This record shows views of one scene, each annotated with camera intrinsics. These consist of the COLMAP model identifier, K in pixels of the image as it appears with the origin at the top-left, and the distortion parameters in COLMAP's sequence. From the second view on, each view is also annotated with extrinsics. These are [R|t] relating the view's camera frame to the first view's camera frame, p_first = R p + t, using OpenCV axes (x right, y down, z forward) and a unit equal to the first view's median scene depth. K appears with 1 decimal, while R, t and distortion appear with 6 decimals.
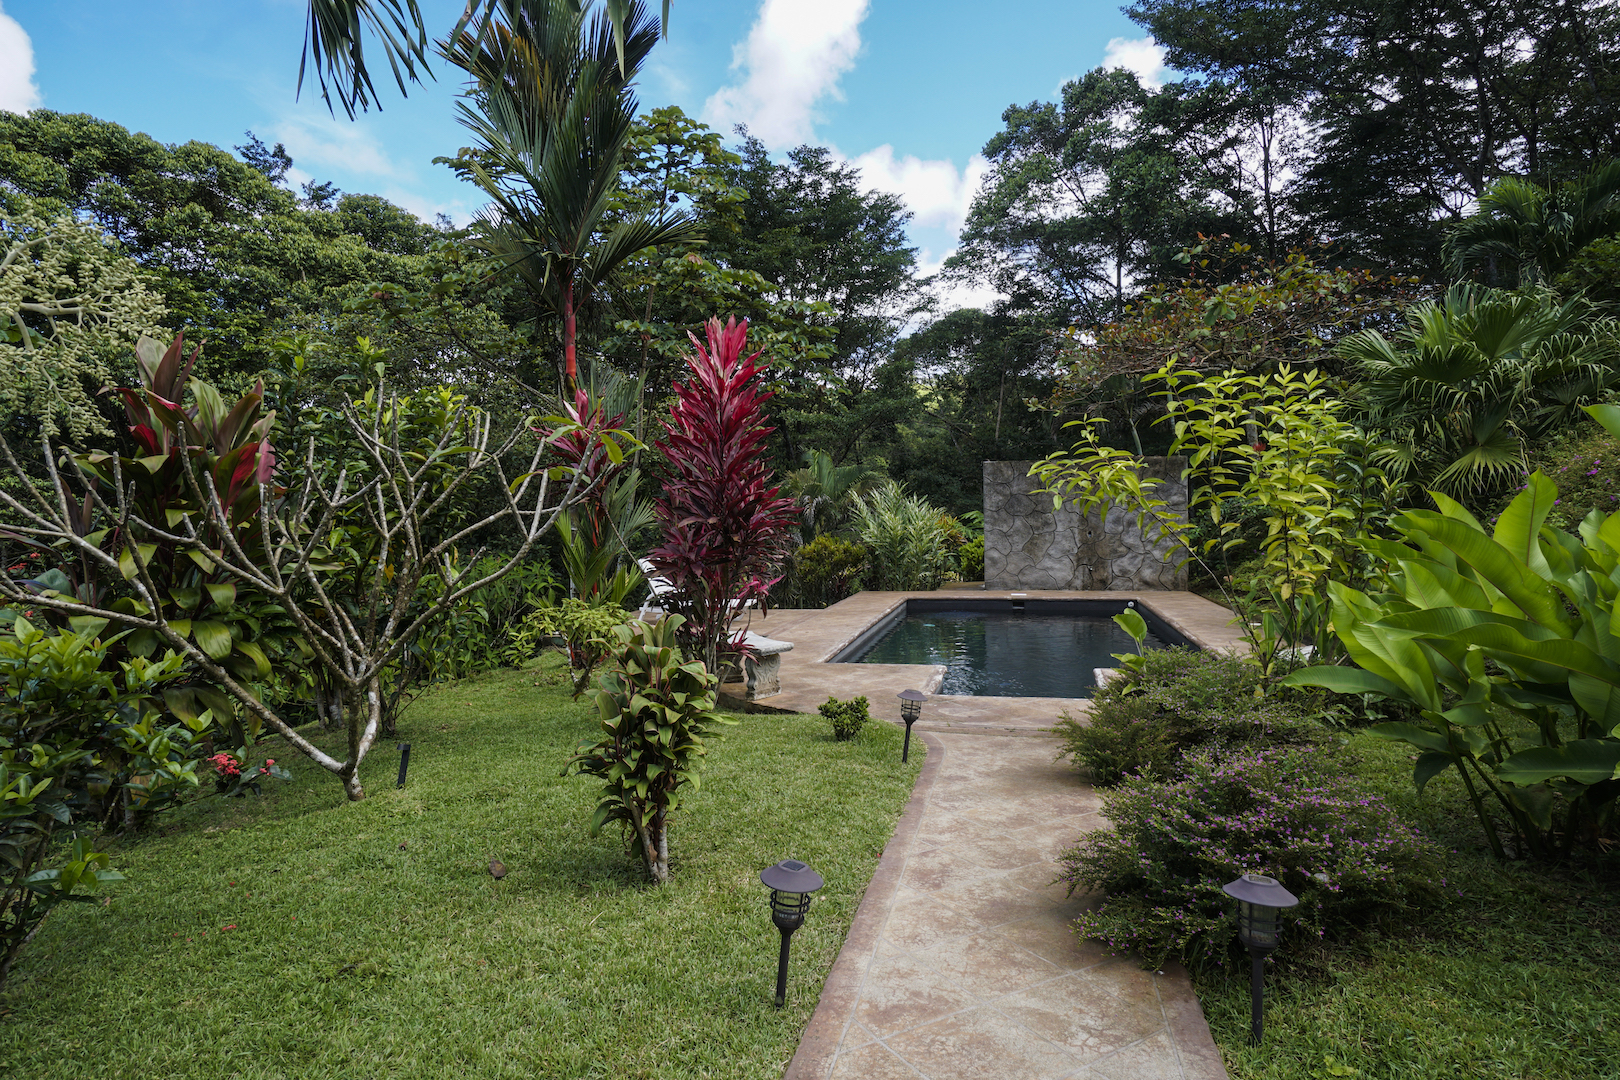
lens RADIAL K [[843.5, 0, 826.0], [0, 843.5, 532.9], [0, 0, 1]] dist [-0.022914, 0.000067]
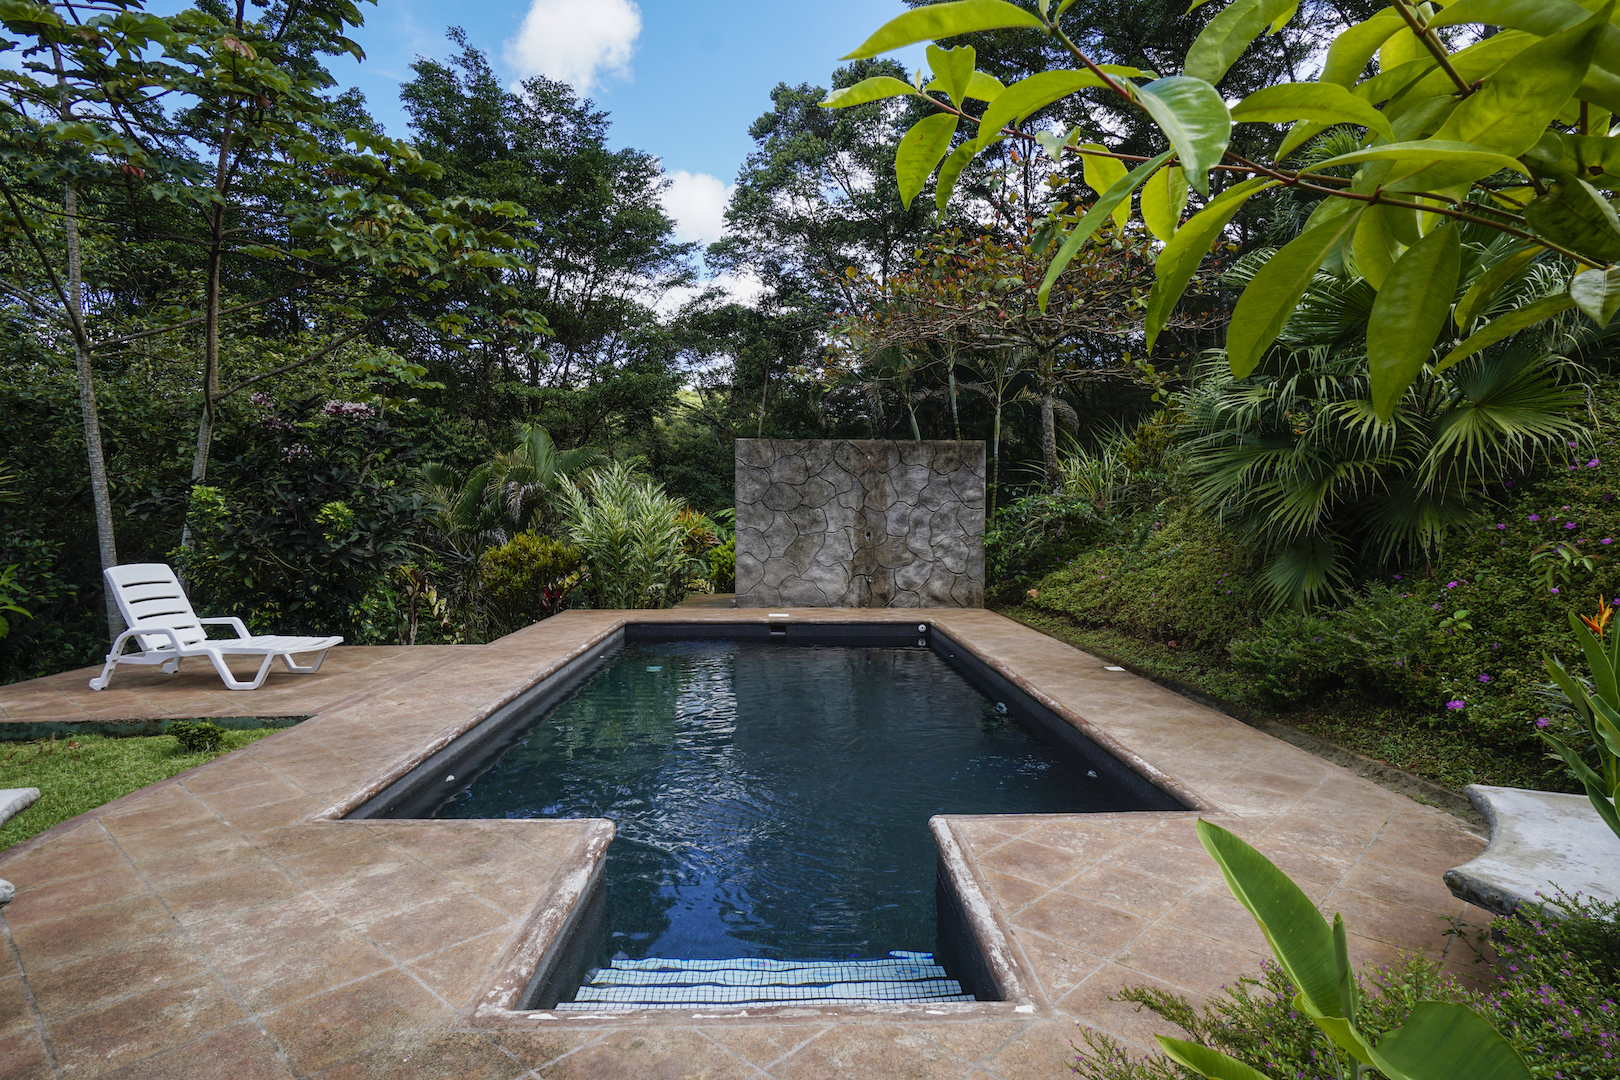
lens RADIAL K [[843.5, 0, 826.0], [0, 843.5, 532.9], [0, 0, 1]] dist [-0.022914, 0.000067]
pose [[0.961058, 0.015135, 0.275931, 0.050897], [-0.014776, 0.999885, -0.003379, 0.001639], [-0.275950, -0.000830, 0.961171, 0.222390]]
